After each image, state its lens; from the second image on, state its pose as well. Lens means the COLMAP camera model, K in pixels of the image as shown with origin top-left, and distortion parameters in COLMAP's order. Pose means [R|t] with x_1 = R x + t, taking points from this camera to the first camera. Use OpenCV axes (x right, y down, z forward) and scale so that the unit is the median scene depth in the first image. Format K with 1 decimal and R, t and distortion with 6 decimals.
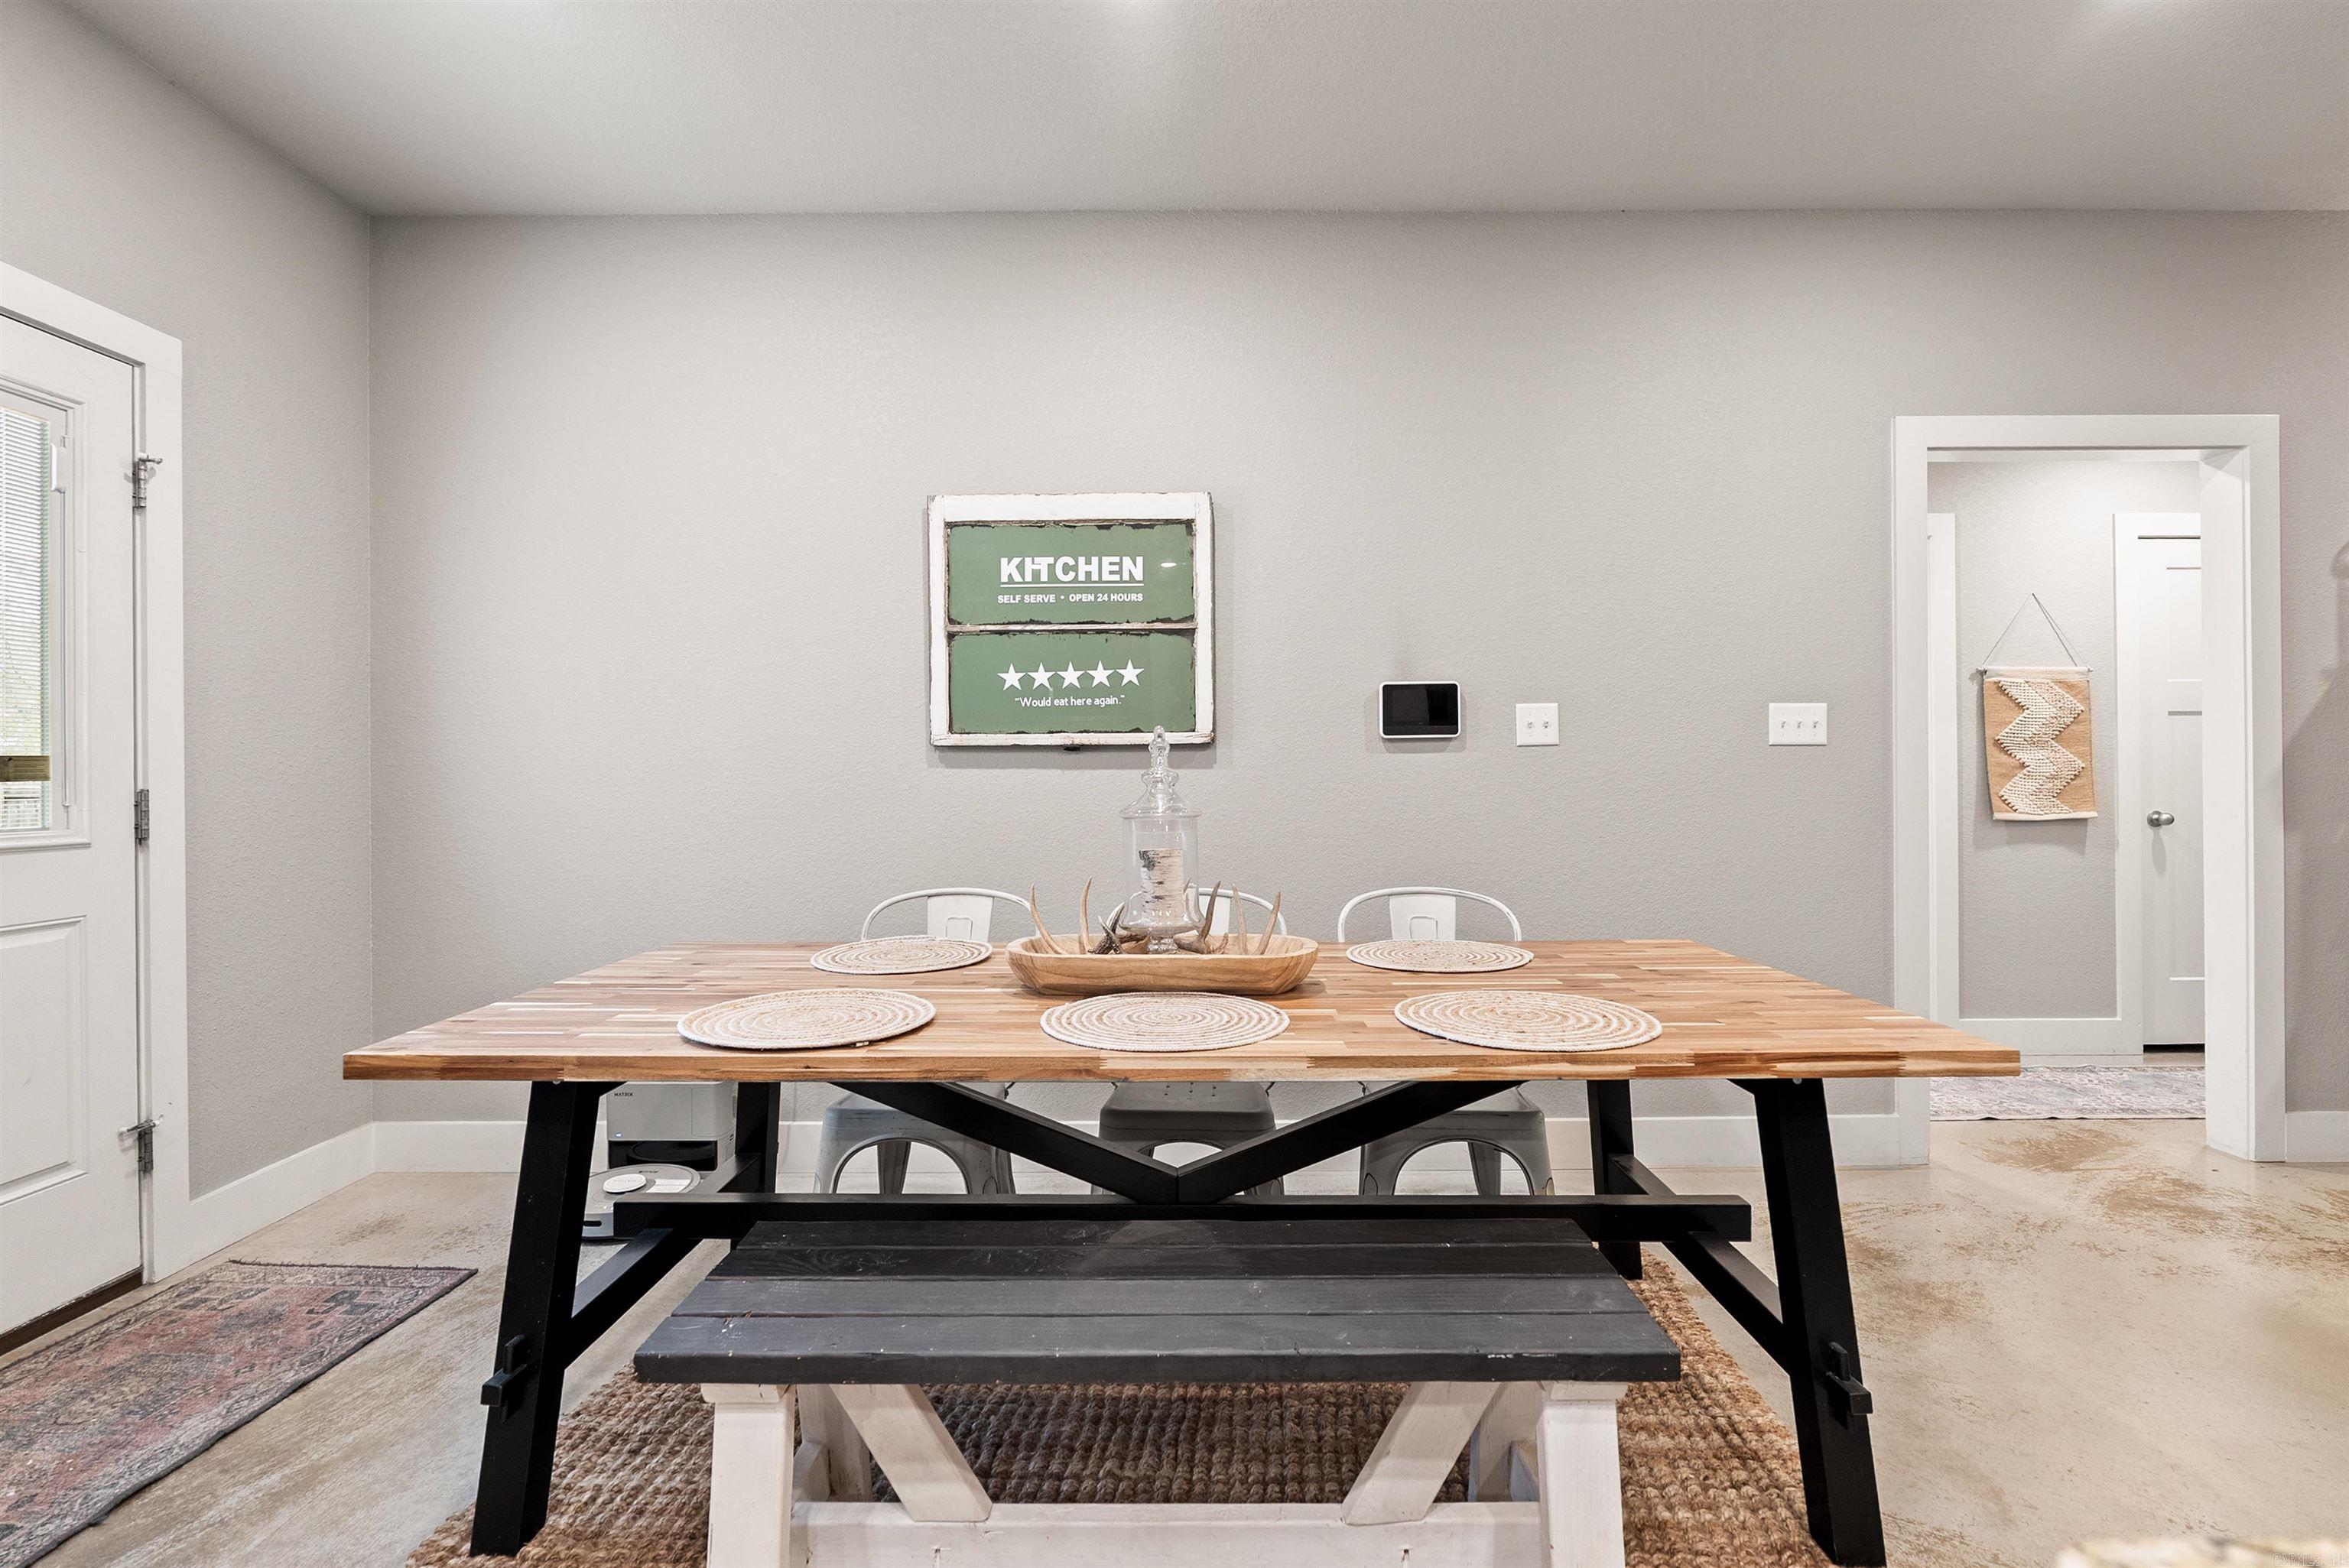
lens RADIAL K [[1070.5, 0, 1174.1], [0, 1070.5, 775.0], [0, 0, 1]] dist [-0.009351, 0.001631]
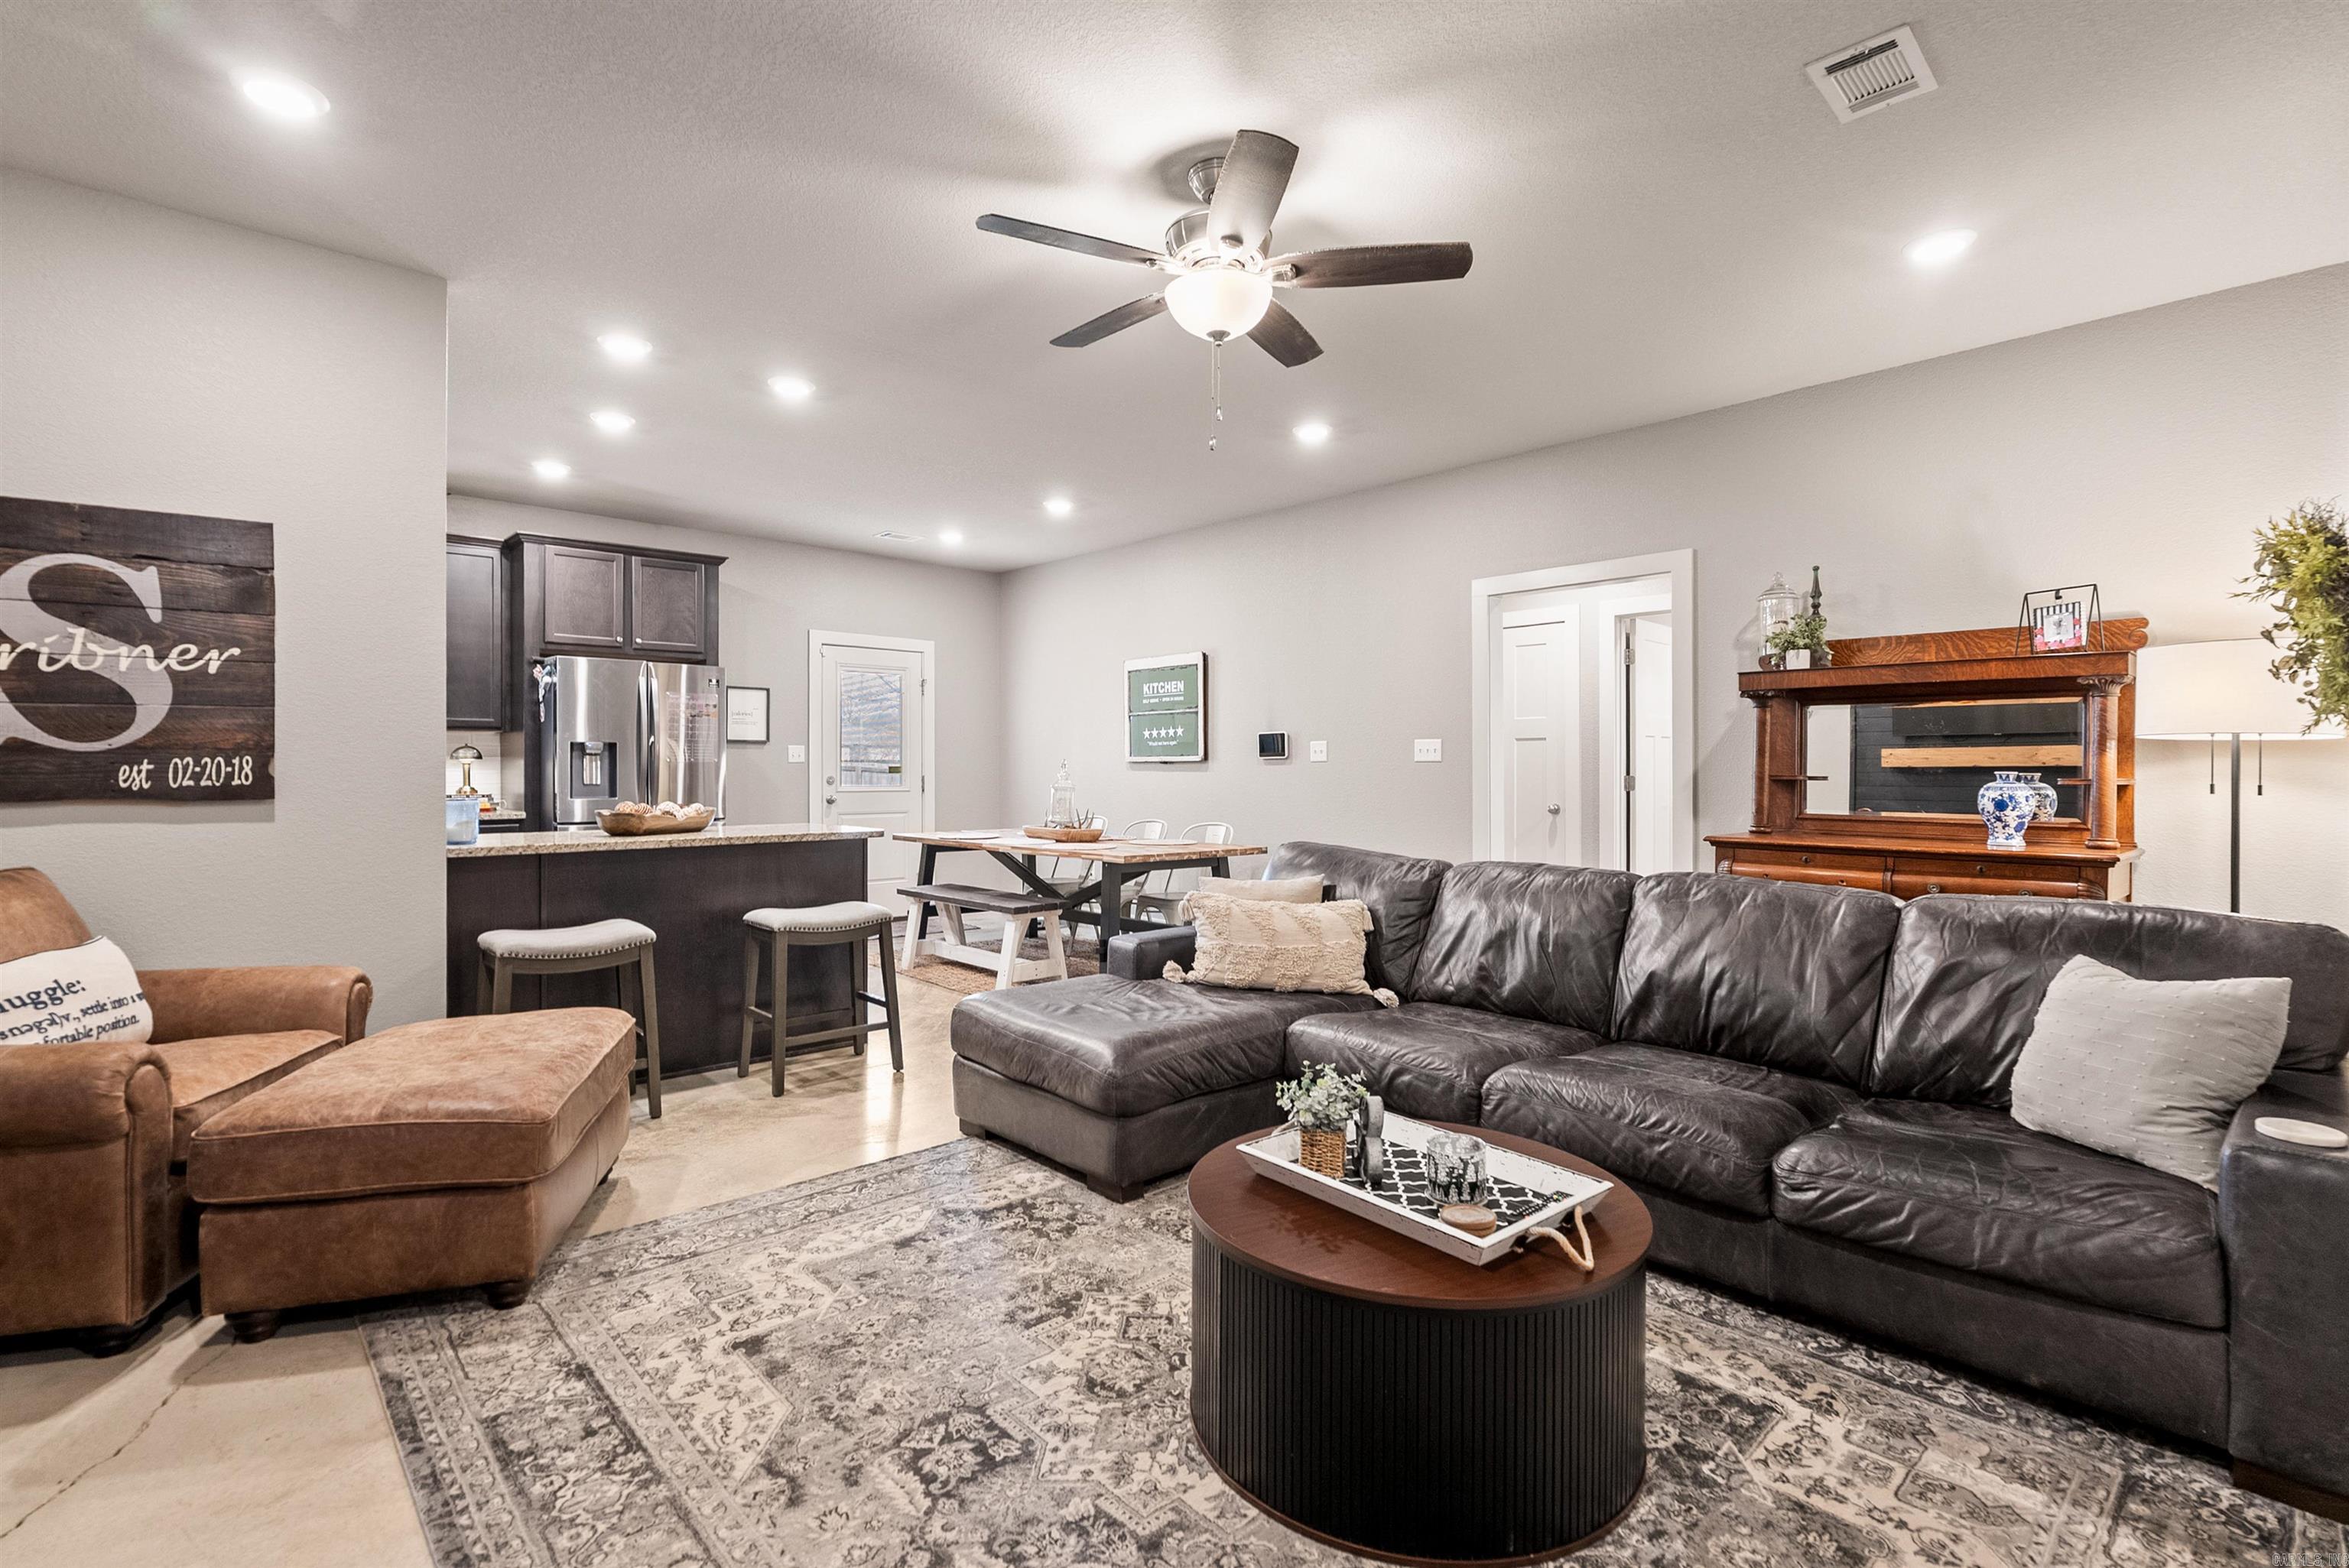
lens RADIAL K [[1070.5, 0, 1174.1], [0, 1070.5, 778.7], [0, 0, 1]] dist [-0.009351, 0.001631]
pose [[0.686161, 0.011837, -0.727353, 1.652381], [-0.008190, 0.999930, 0.008547, -0.010594], [0.727404, 0.000092, 0.686210, -0.614684]]
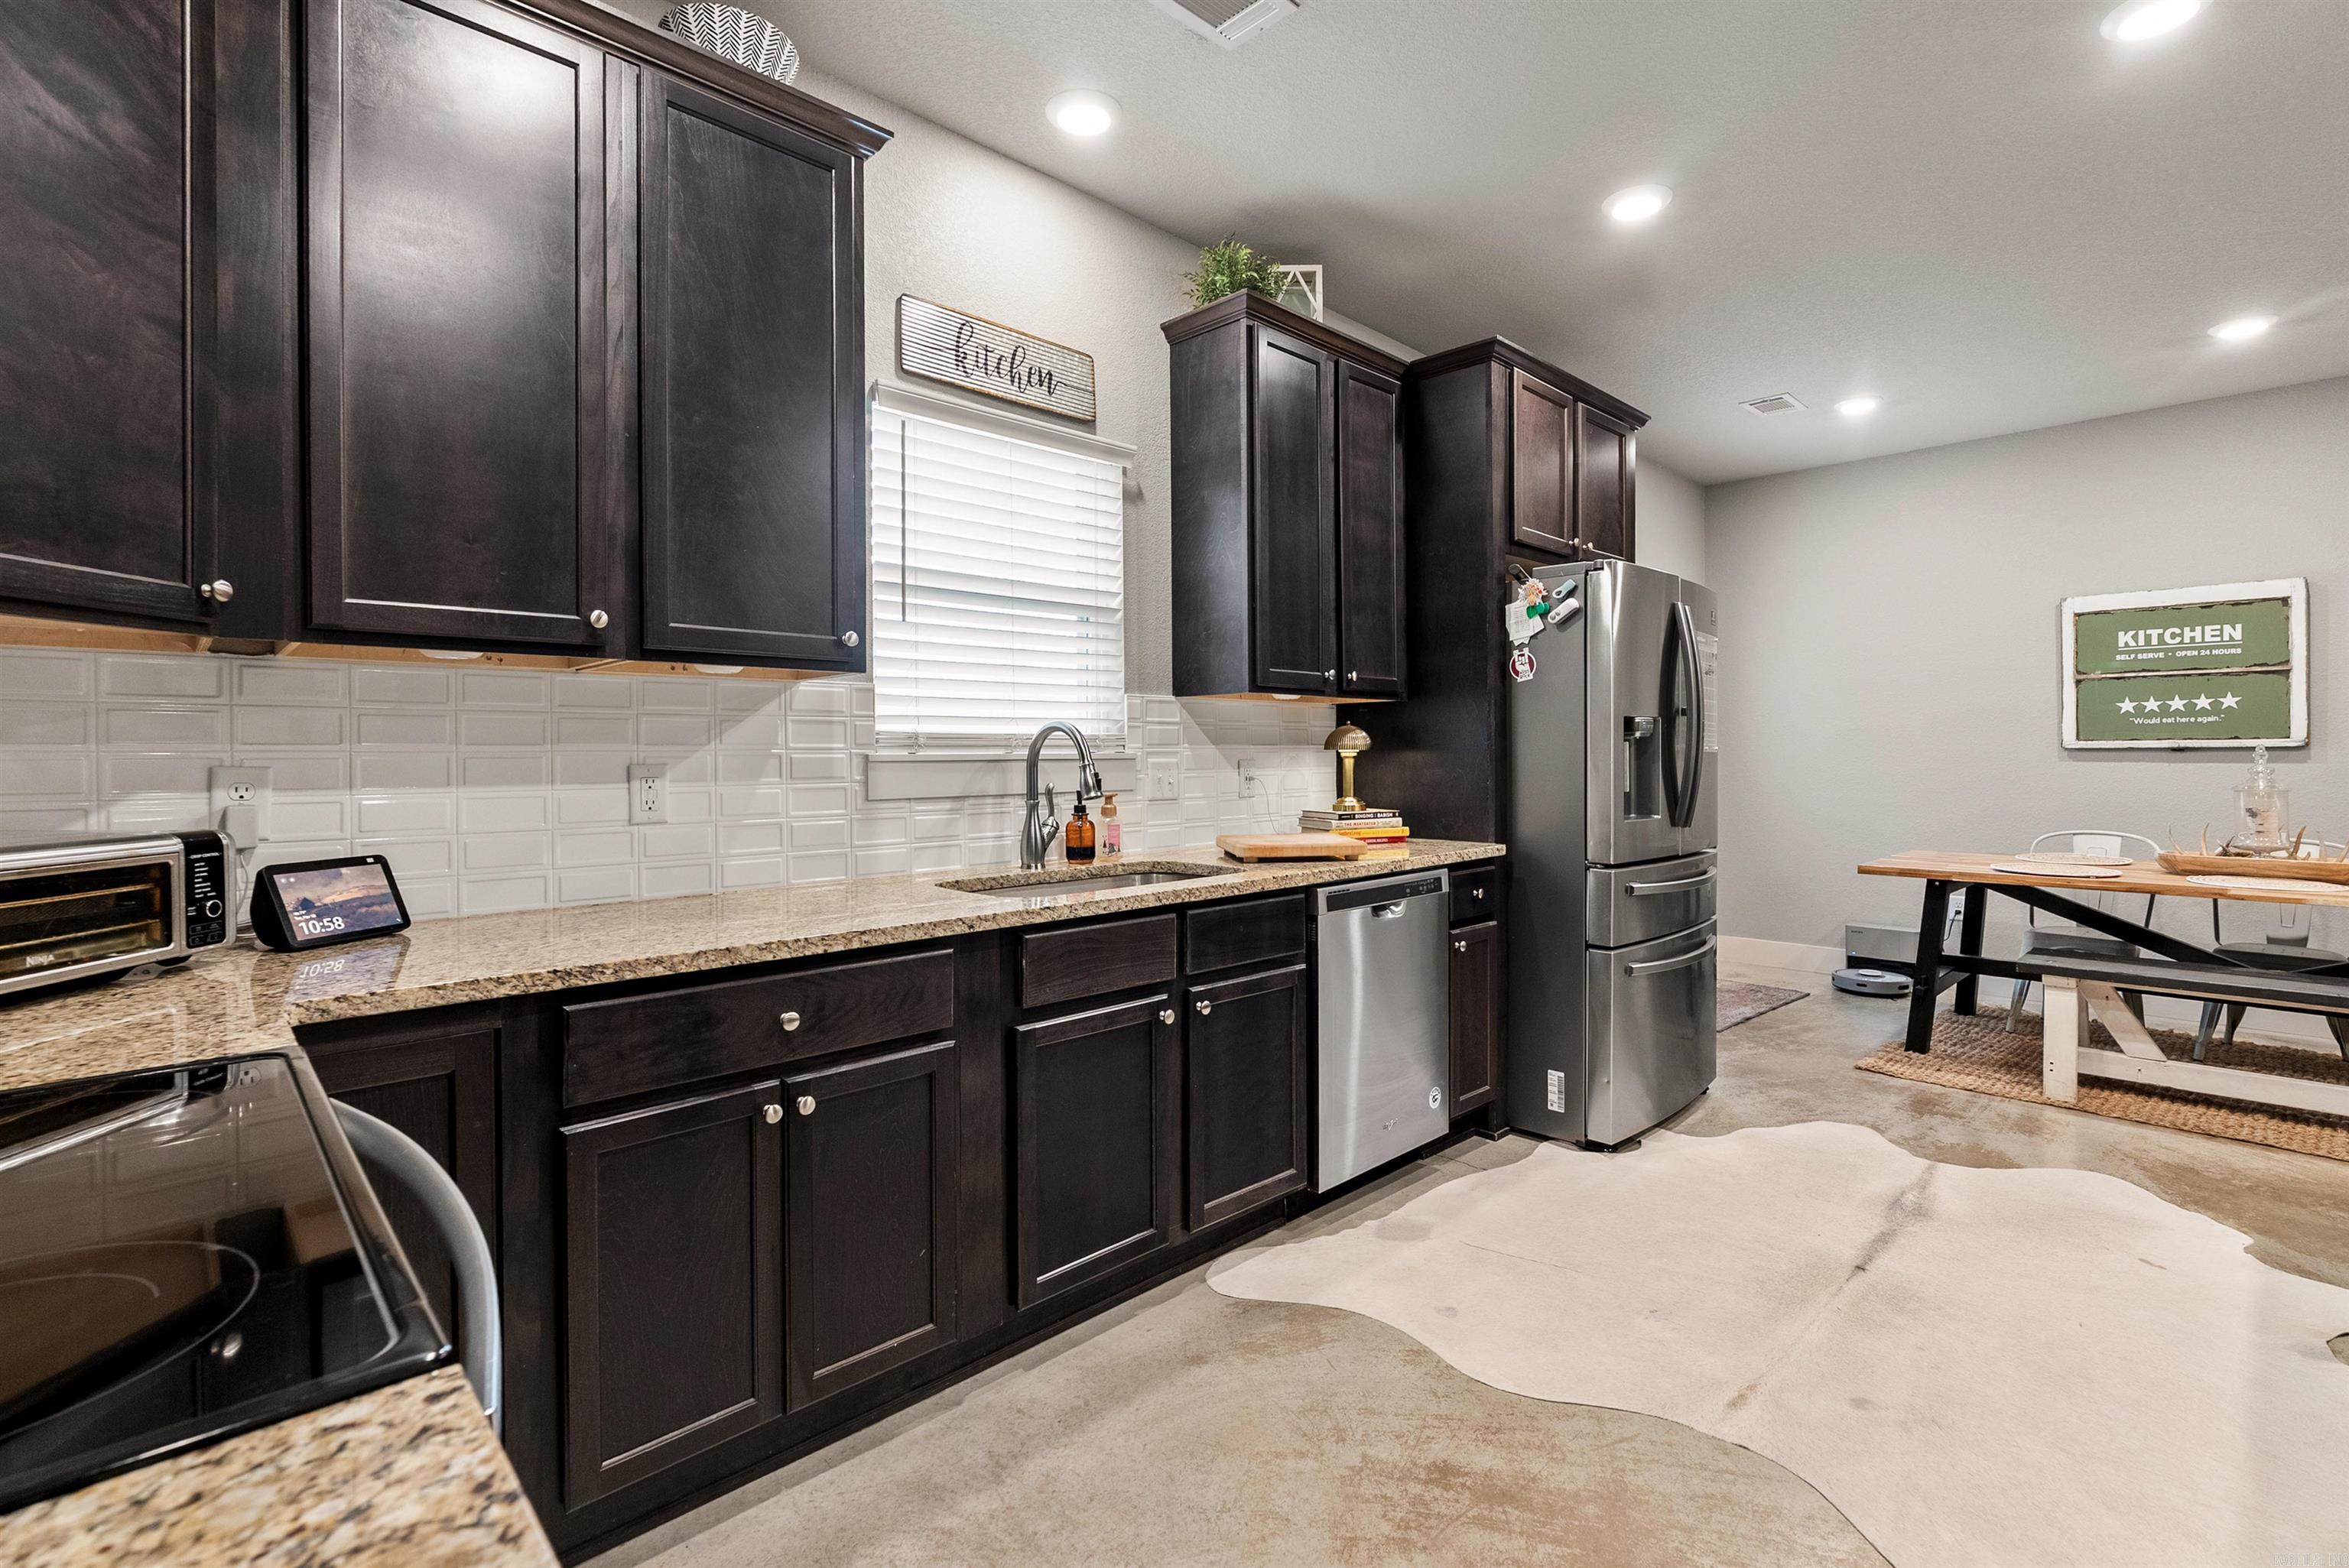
lens RADIAL K [[1070.5, 0, 1169.3], [0, 1070.5, 759.6], [0, 0, 1]] dist [-0.009351, 0.001631]
pose [[0.697621, 0.004531, -0.716452, -0.009826], [-0.002116, 0.999989, 0.004264, -0.013550], [0.716463, -0.001459, 0.697623, -1.157336]]
